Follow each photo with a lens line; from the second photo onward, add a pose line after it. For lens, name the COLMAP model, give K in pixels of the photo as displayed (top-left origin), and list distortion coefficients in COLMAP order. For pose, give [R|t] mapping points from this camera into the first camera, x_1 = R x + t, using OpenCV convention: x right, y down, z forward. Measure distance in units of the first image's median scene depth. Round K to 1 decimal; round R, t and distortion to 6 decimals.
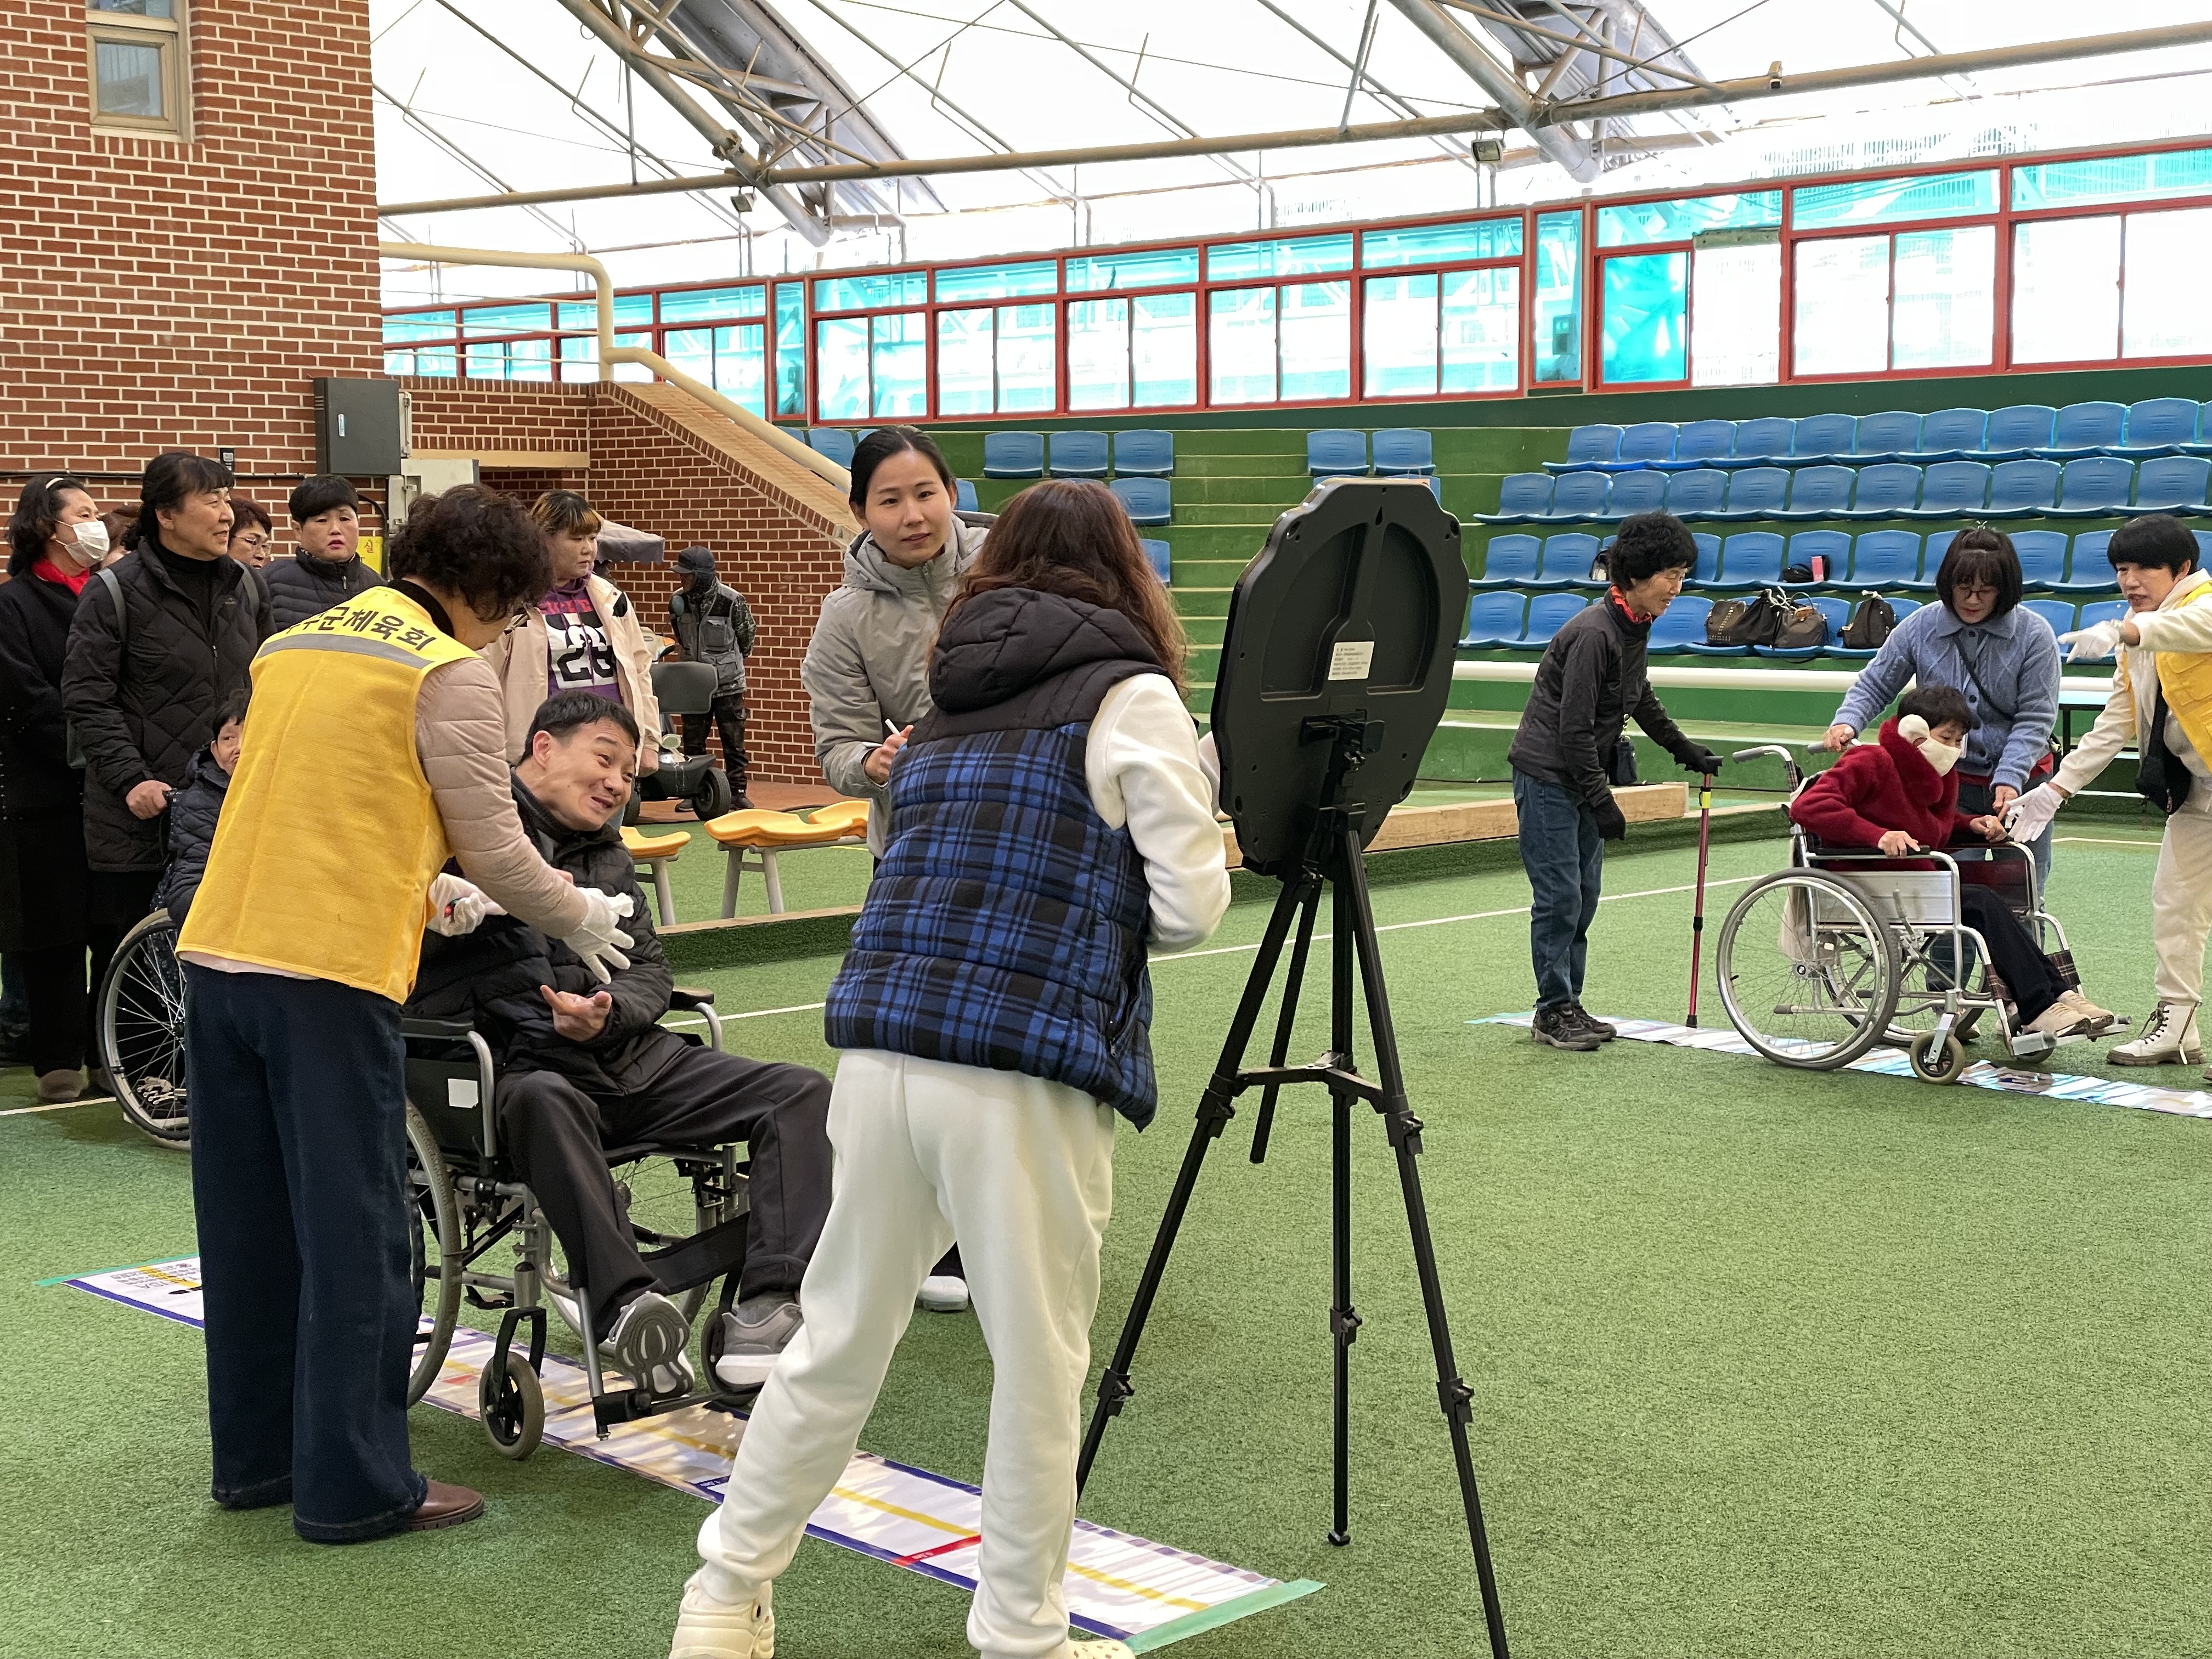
lens RADIAL K [[3262.3, 0, 1085.1], [0, 3262.3, 829.0], [0, 0, 1]] dist [0.163997, -0.376287]
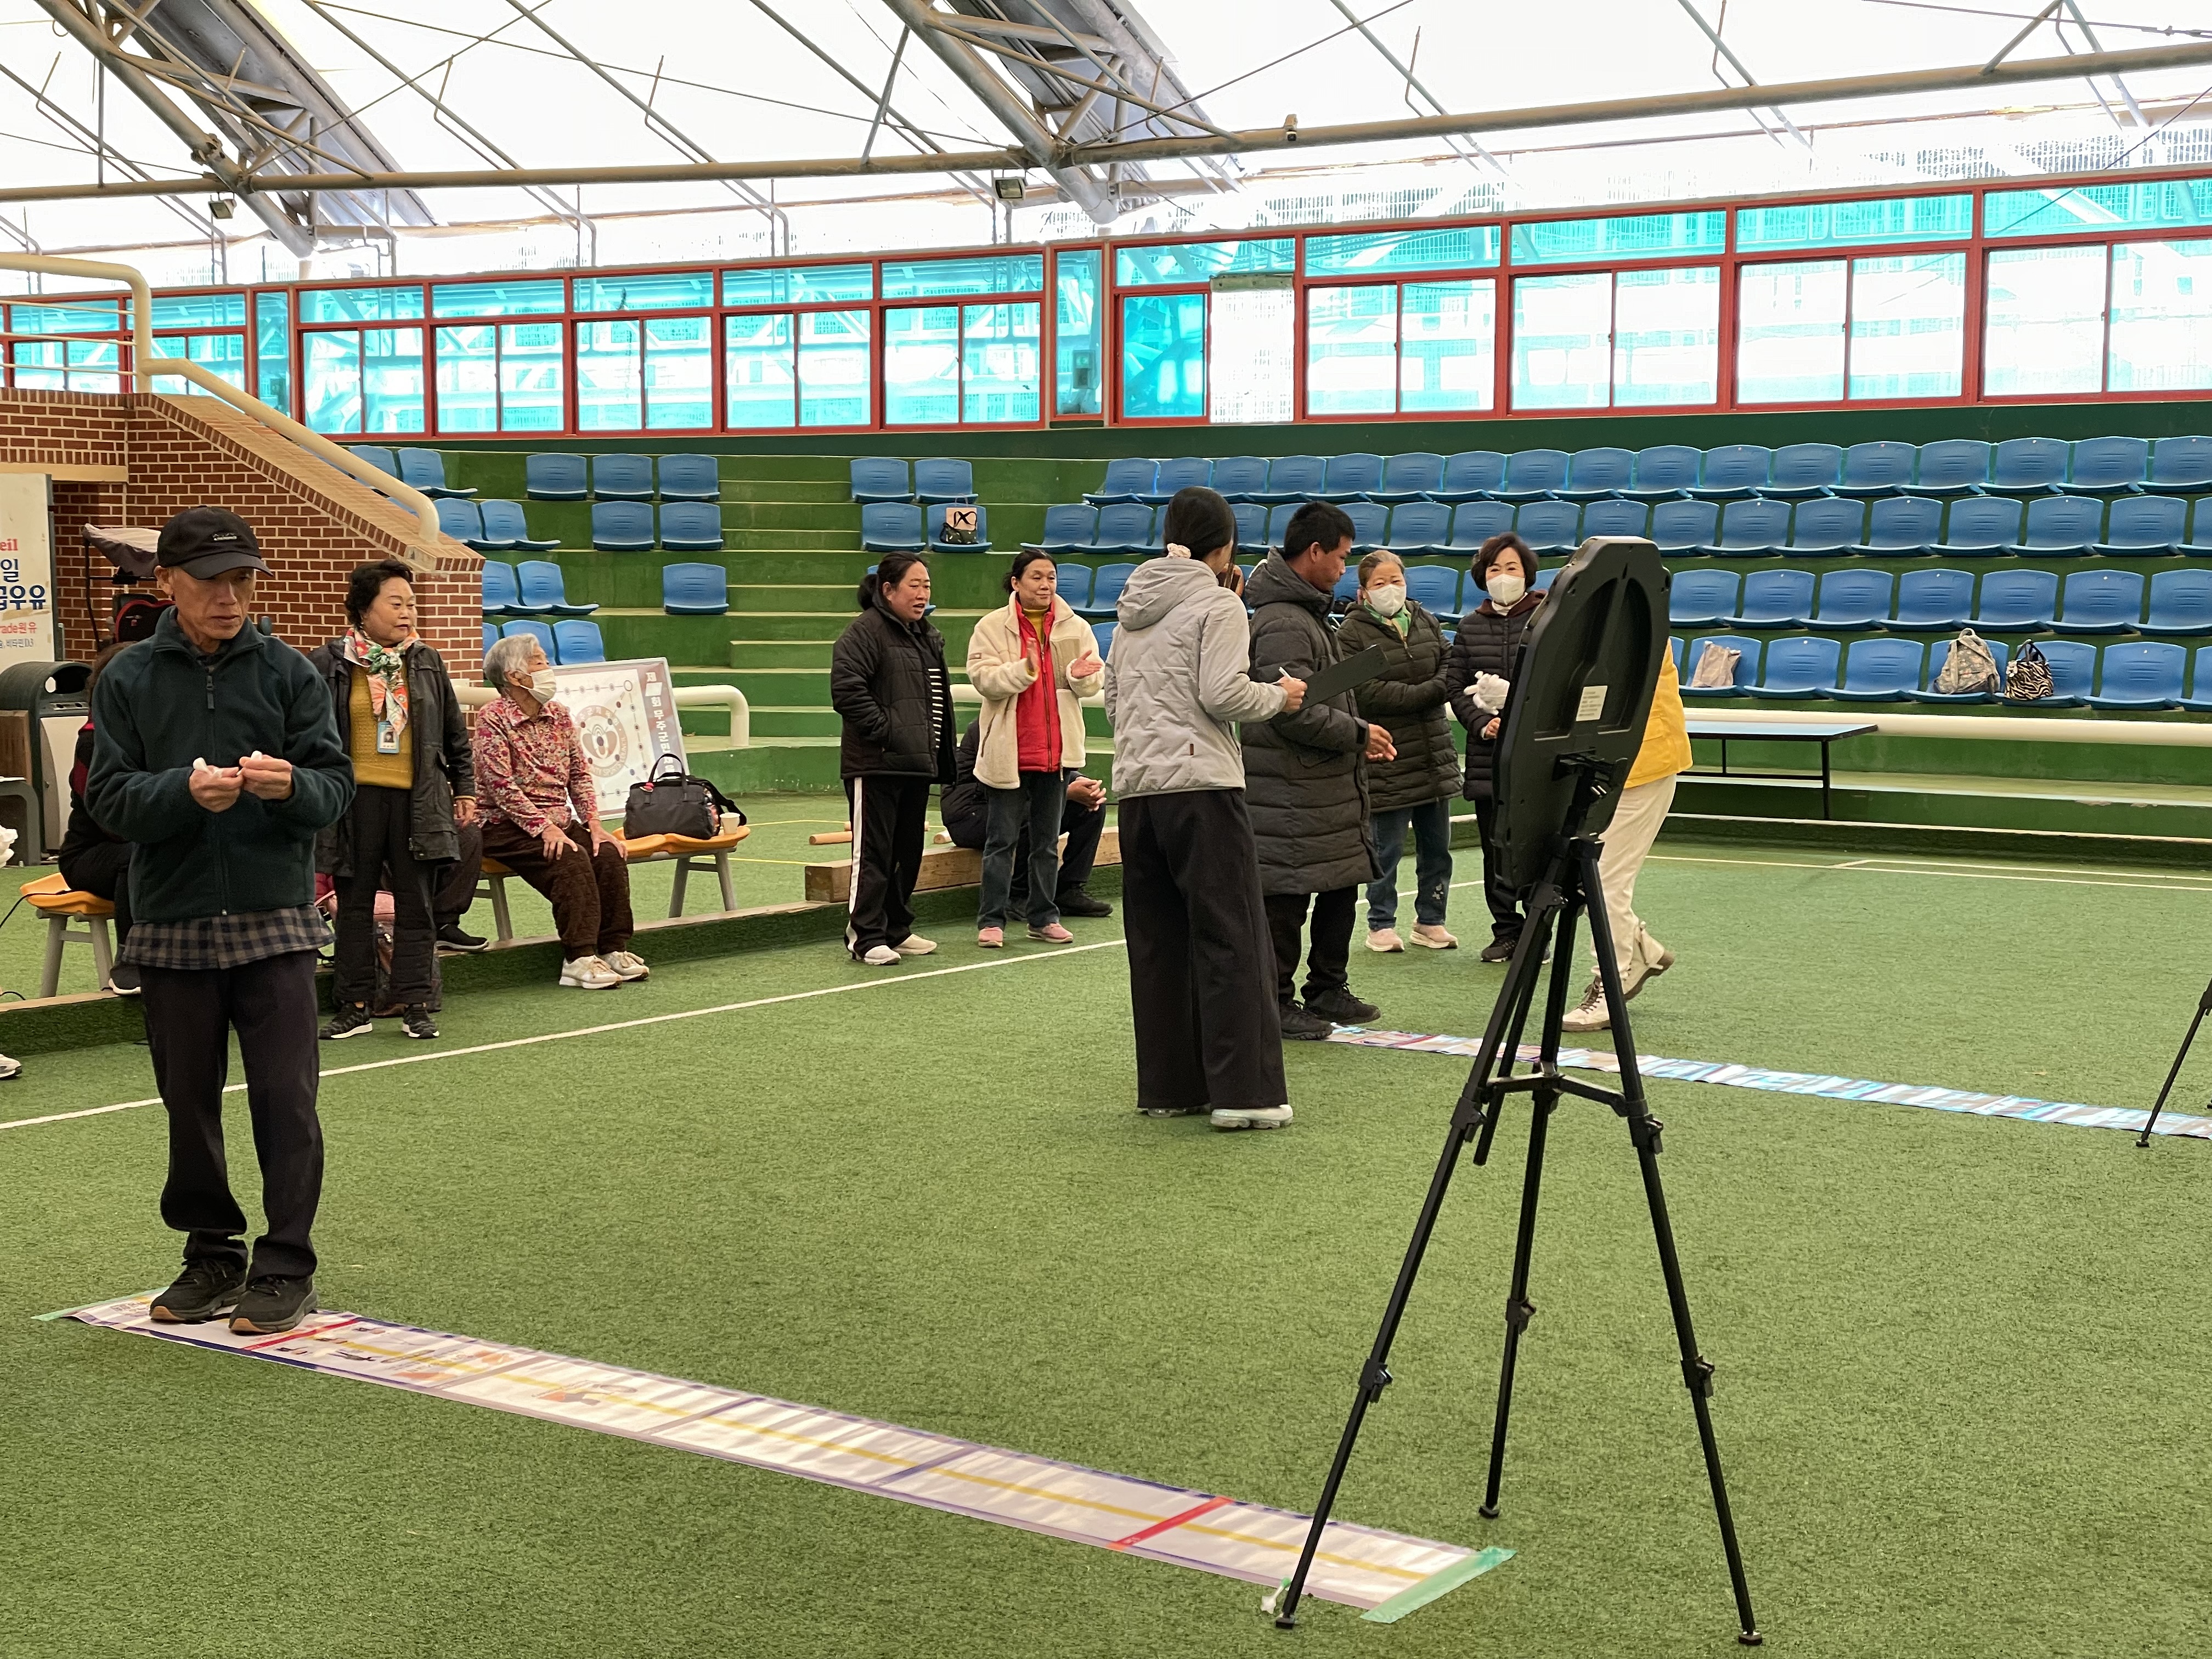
lens RADIAL K [[3262.3, 0, 1085.1], [0, 3262.3, 829.0], [0, 0, 1]] dist [0.163997, -0.376287]
pose [[0.982400, -0.003870, 0.186747, -0.045761], [0.004993, 0.999972, -0.005544, -0.000753], [-0.186721, 0.006379, 0.982392, -0.007950]]
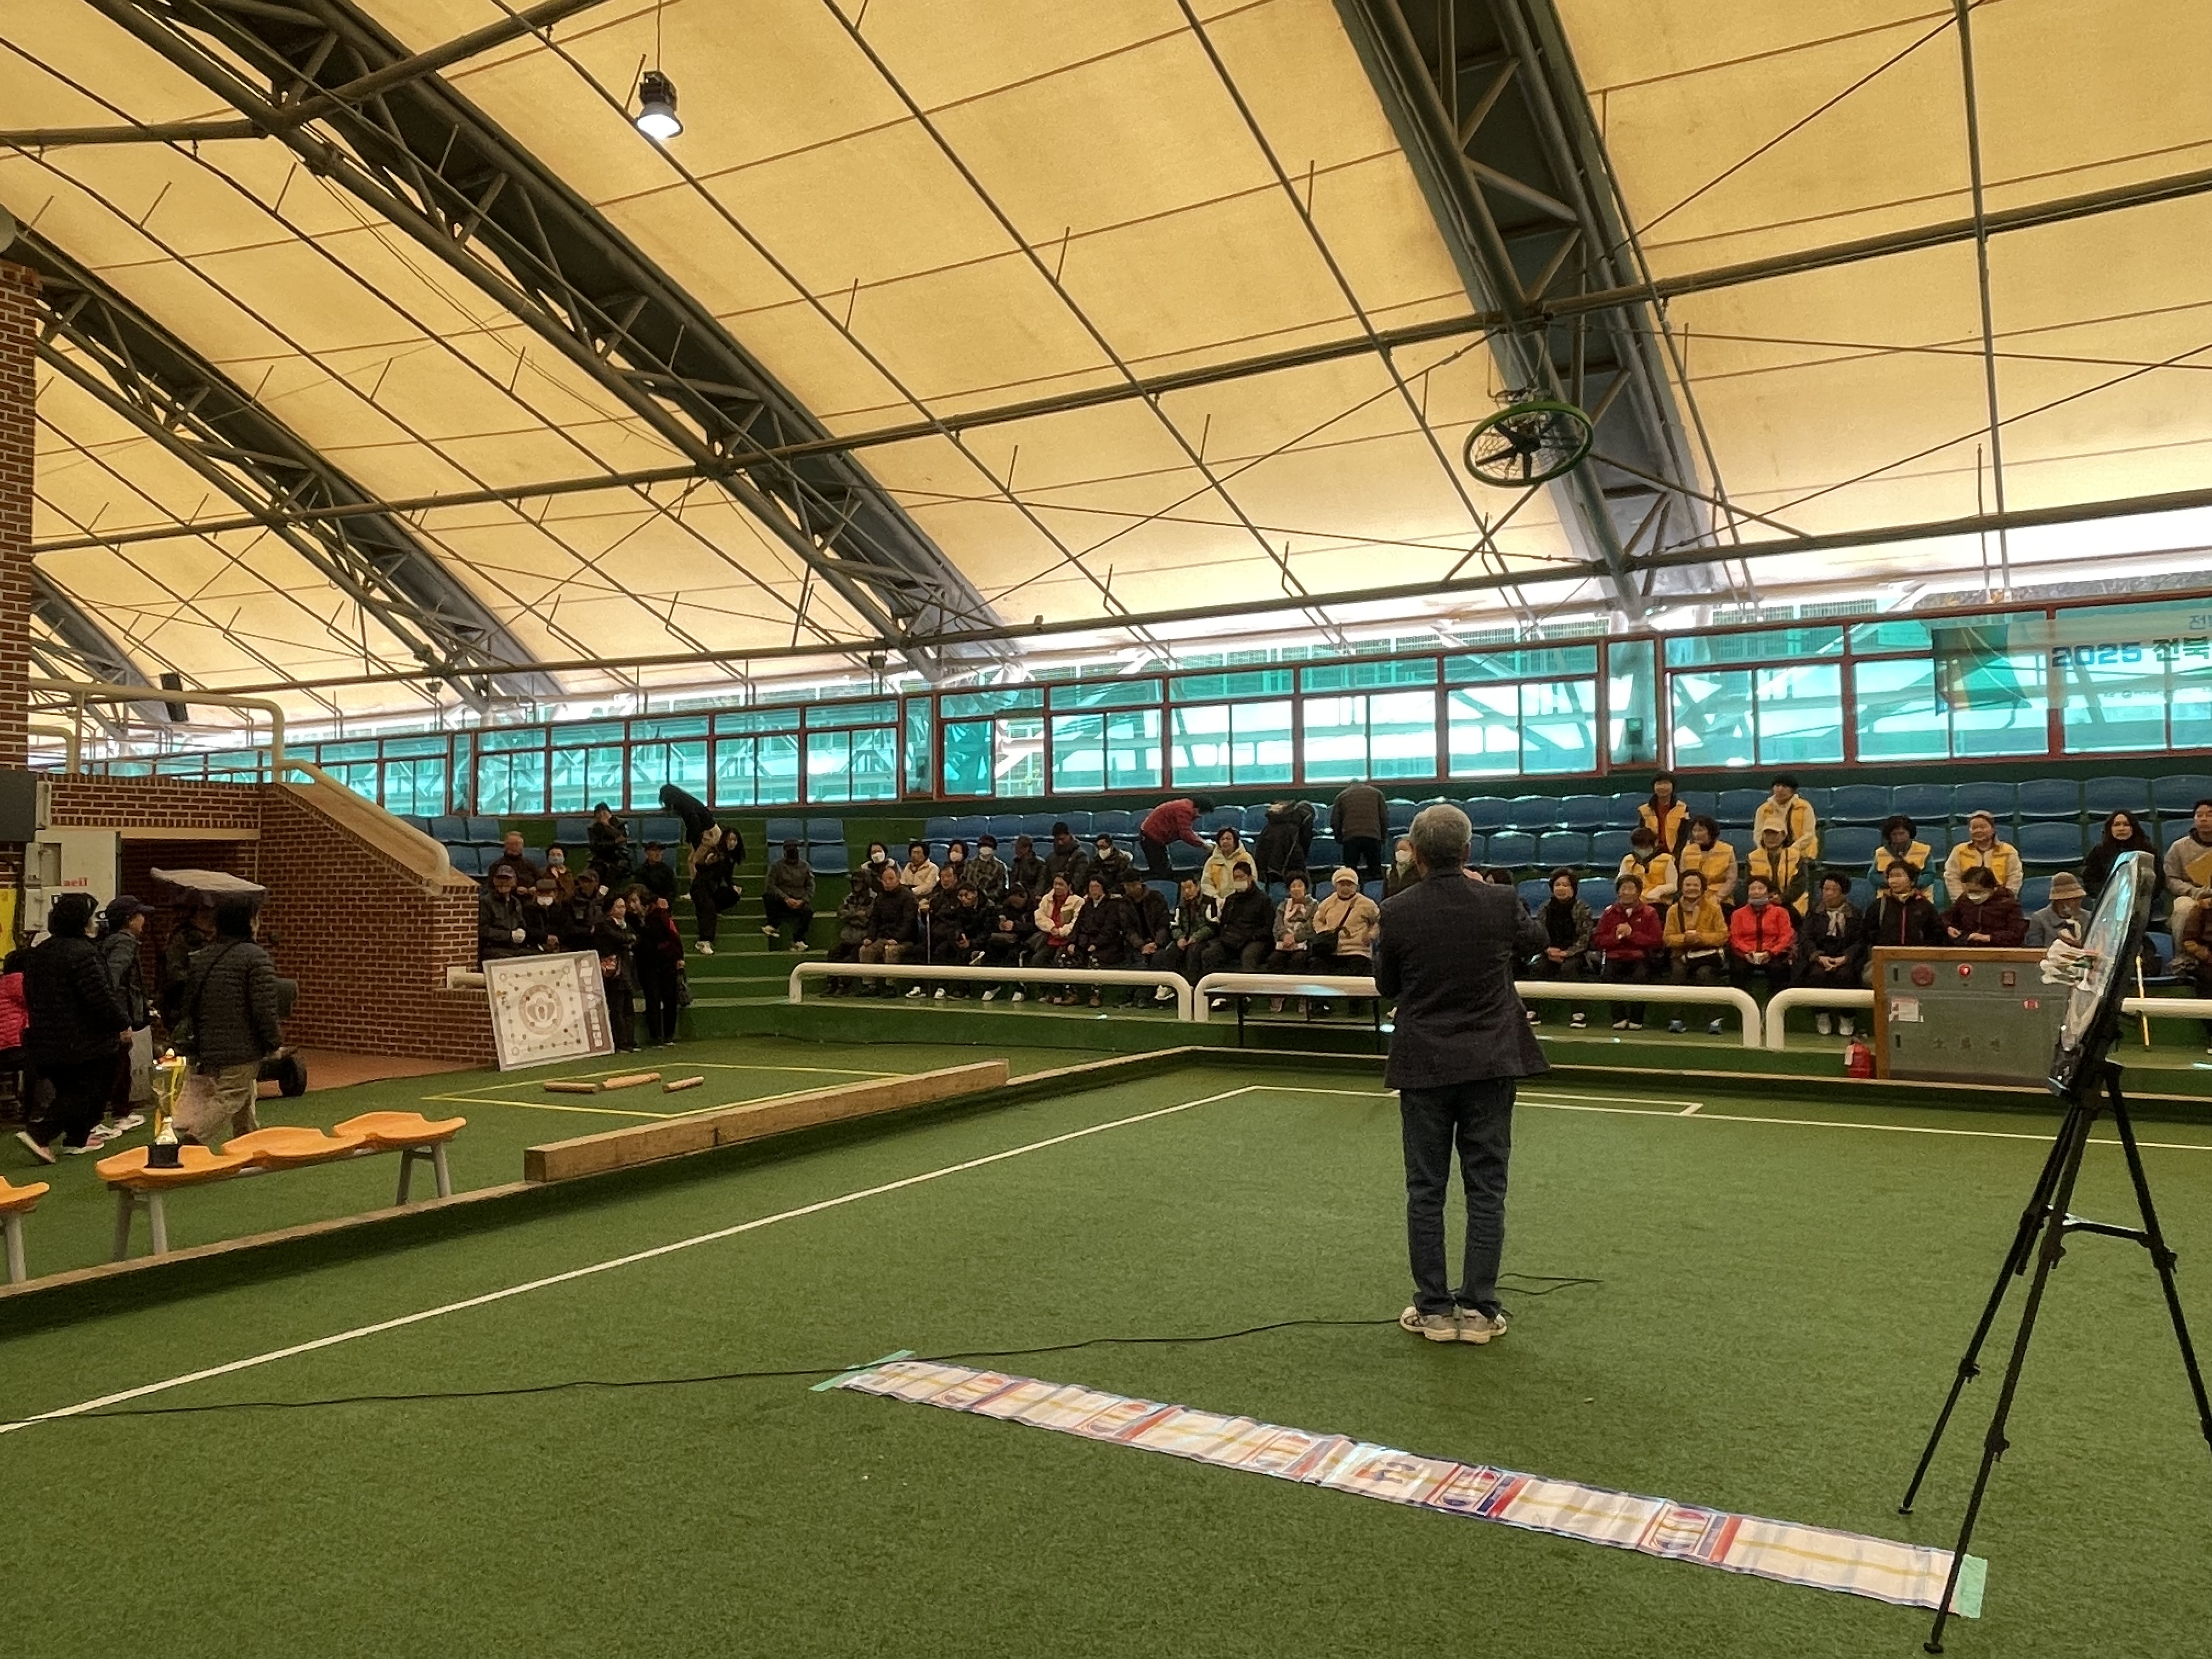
lens RADIAL K [[1564.6, 0, 1142.8], [0, 1564.6, 824.7], [0, 0, 1]] dist [0.009129, -0.054842]
pose [[0.961145, 0.005880, 0.275982, 0.029630], [0.028562, 0.992289, -0.120610, -0.017392], [-0.274563, 0.123806, 0.953566, 0.183141]]
